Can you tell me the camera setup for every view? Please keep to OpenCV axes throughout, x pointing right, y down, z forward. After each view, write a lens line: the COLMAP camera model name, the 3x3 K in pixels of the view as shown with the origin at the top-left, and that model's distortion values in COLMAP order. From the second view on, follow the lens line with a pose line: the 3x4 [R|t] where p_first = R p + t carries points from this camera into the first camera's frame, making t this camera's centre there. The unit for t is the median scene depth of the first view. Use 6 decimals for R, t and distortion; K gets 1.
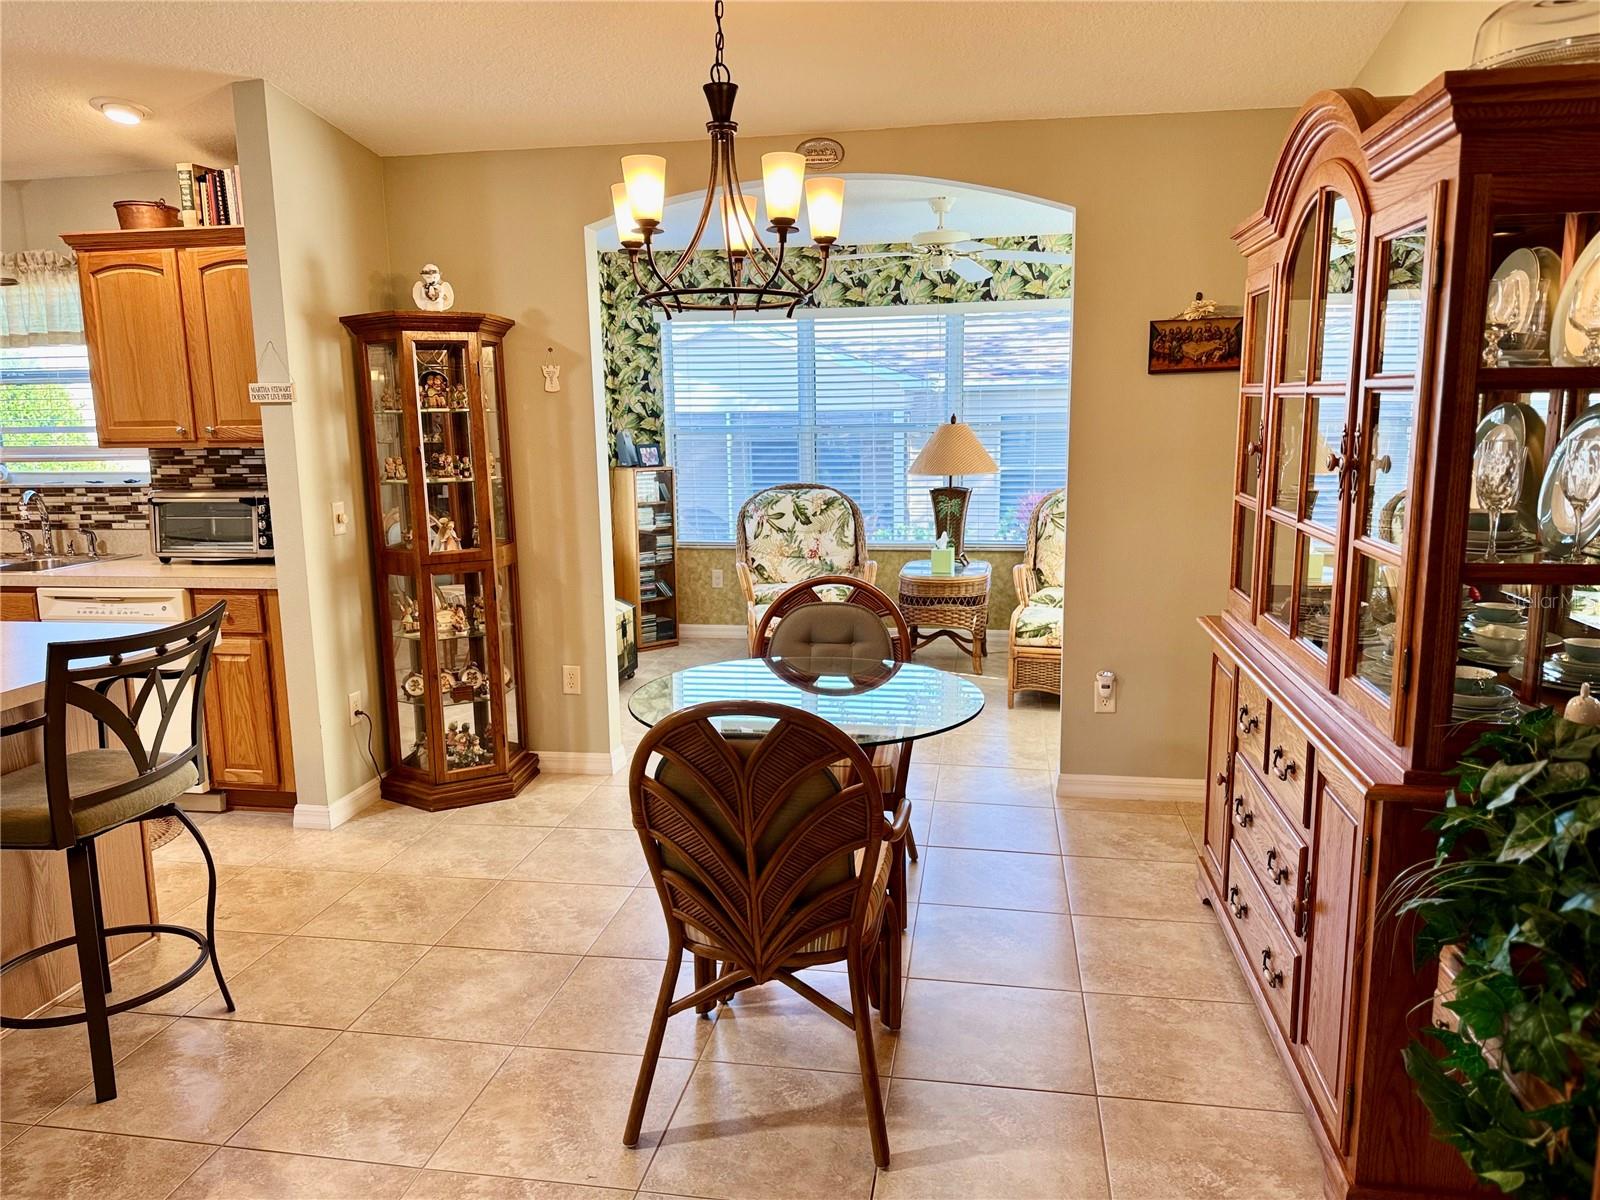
lens RADIAL K [[1114.3, 0, 816.2], [0, 1114.3, 591.7], [0, 0, 1]] dist [0.069411, -0.099481]
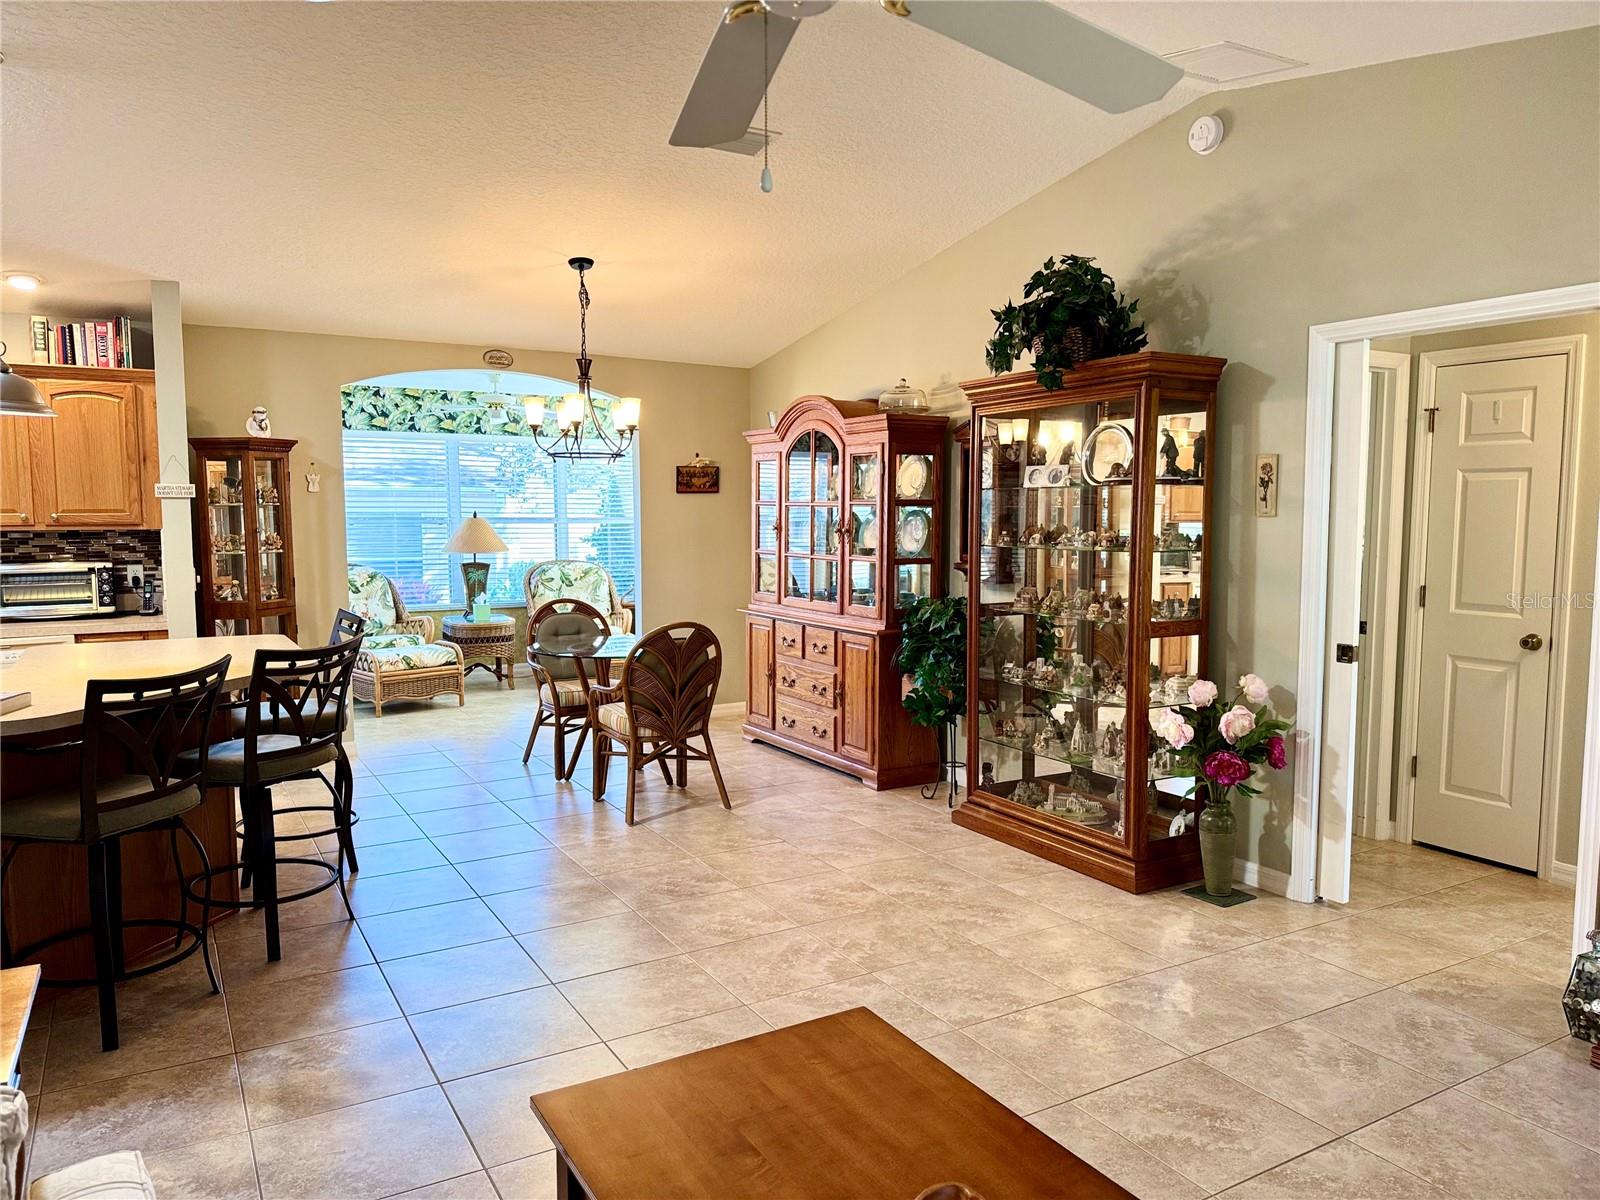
lens RADIAL K [[1115.4, 0, 789.8], [0, 1115.4, 602.7], [0, 0, 1]] dist [0.152628, -0.245933]
pose [[0.775354, -0.038268, 0.630366, -0.712339], [0.089362, 0.994767, -0.049526, 0.096791], [-0.625173, 0.094730, 0.774716, -0.541007]]
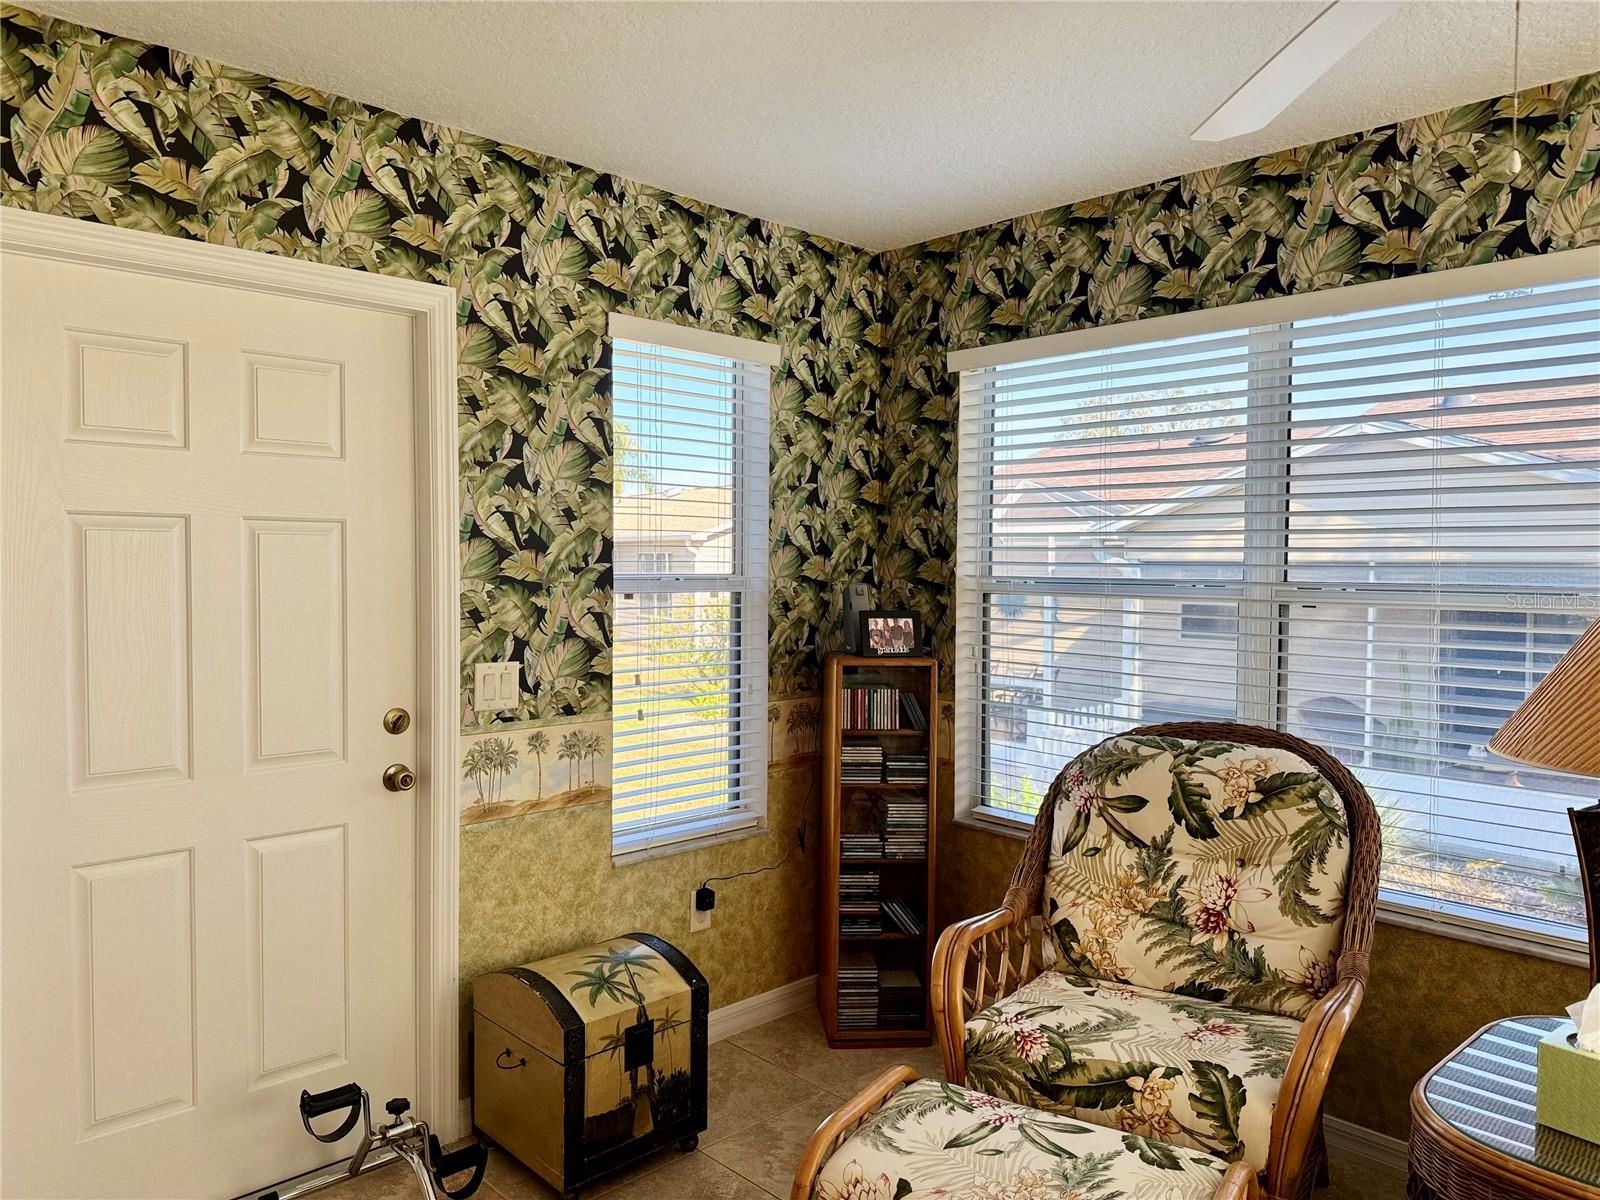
lens RADIAL K [[1115.4, 0, 789.8], [0, 1115.4, 602.7], [0, 0, 1]] dist [0.152628, -0.245933]
pose [[0.797087, 0.044081, -0.602254, 0.175123], [-0.109889, 0.991268, -0.072884, -0.152037], [0.593782, 0.124276, 0.794971, 0.929640]]
